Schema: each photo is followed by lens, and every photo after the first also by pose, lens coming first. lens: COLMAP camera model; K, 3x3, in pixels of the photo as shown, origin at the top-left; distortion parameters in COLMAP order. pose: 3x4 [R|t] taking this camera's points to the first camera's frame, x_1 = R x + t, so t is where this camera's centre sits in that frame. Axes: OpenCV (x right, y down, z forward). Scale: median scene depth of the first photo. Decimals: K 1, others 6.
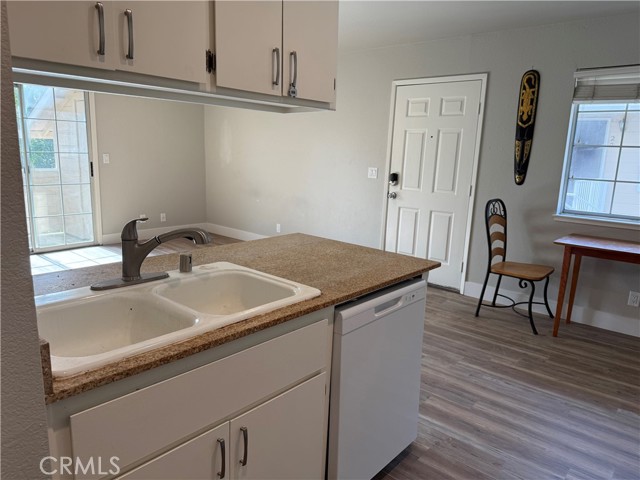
lens RADIAL K [[450.6, 0, 317.9], [0, 450.6, 242.5], [0, 0, 1]] dist [0.096267, -0.137009]
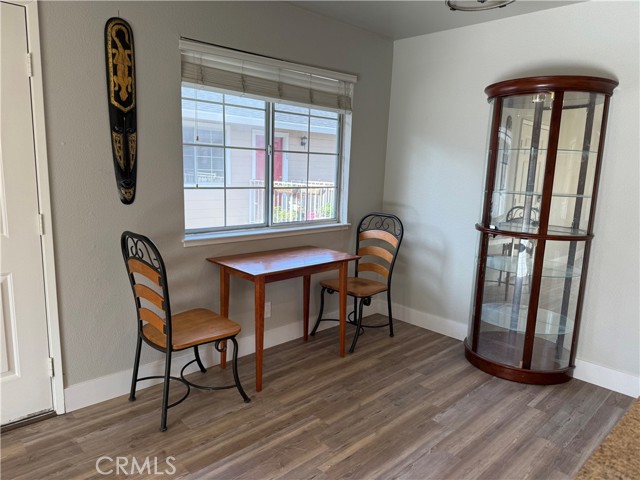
lens RADIAL K [[450.6, 0, 317.9], [0, 450.6, 242.5], [0, 0, 1]] dist [0.096267, -0.137009]
pose [[0.077564, -0.200957, 0.976525, -0.176607], [0.161794, 0.969029, 0.186564, -0.162440], [-0.983772, 0.143525, 0.107675, 0.743047]]
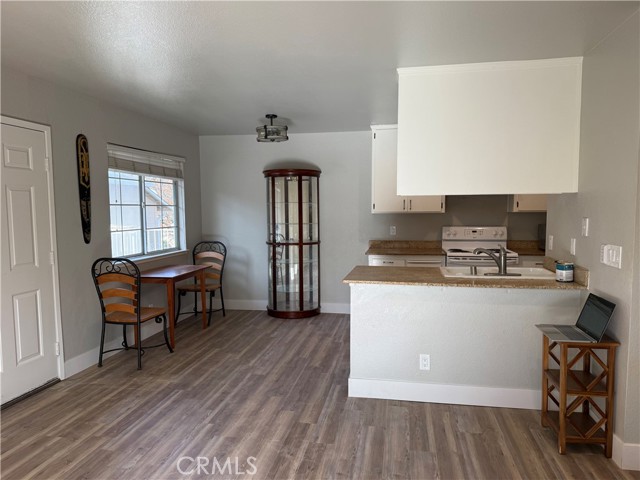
lens RADIAL K [[446.2, 0, 335.6], [0, 446.2, 241.3], [0, 0, 1]] dist [0.088845, -0.132022]
pose [[-0.546649, -0.094078, 0.832060, -0.755376], [0.146268, 0.967664, 0.205506, -0.278443], [-0.824488, 0.234043, -0.515212, 1.154366]]
